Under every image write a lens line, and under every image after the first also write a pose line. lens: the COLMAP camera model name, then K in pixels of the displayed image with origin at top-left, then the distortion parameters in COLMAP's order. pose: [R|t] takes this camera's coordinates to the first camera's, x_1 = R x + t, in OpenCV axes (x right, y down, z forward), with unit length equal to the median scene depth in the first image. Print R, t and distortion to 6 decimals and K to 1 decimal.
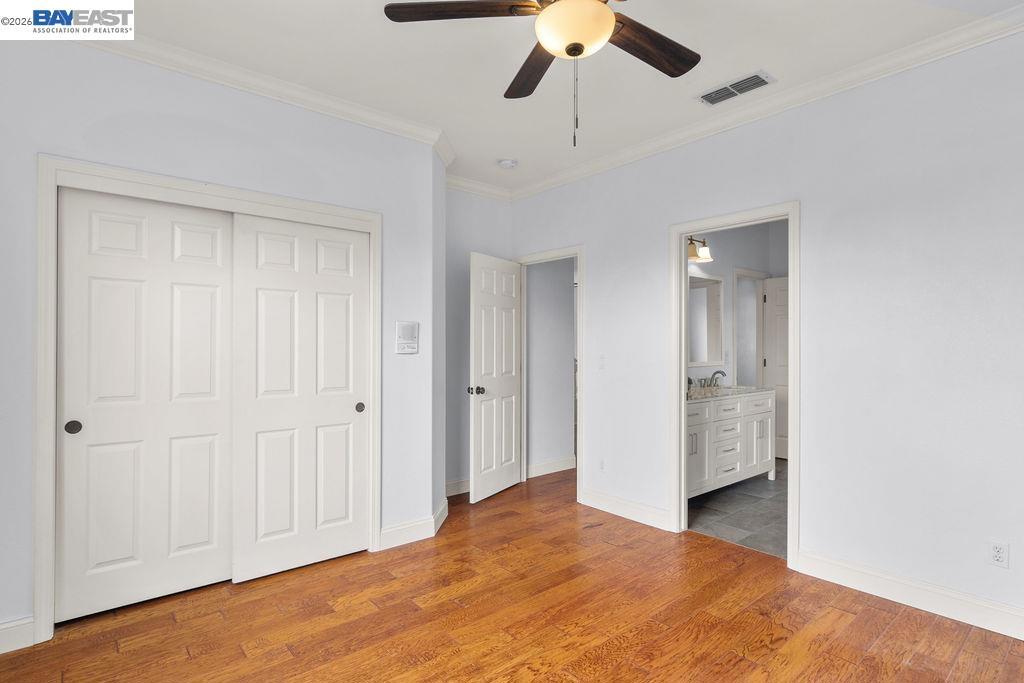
lens RADIAL K [[520.5, 0, 511.3], [0, 520.5, 344.0], [0, 0, 1]] dist [0.000625, -0.001110]
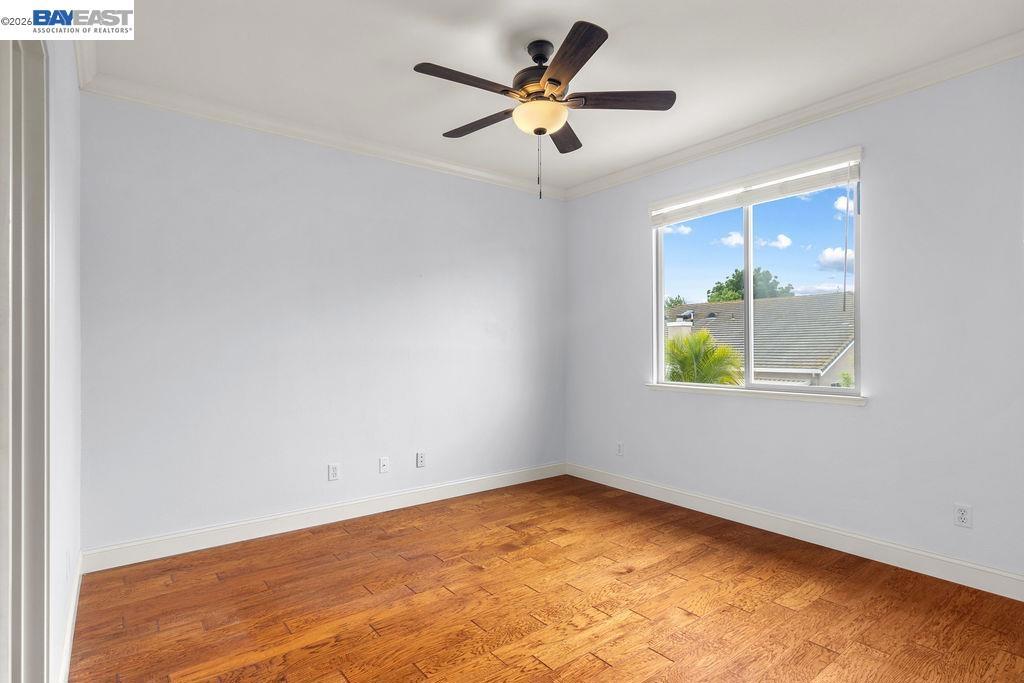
lens RADIAL K [[520.5, 0, 516.5], [0, 520.5, 341.3], [0, 0, 1]] dist [0.000625, -0.001110]
pose [[-0.999101, 0.003901, 0.042221, 0.106537], [0.003598, 0.999967, -0.007249, 0.020073], [-0.042248, -0.007091, -0.999082, 2.004054]]
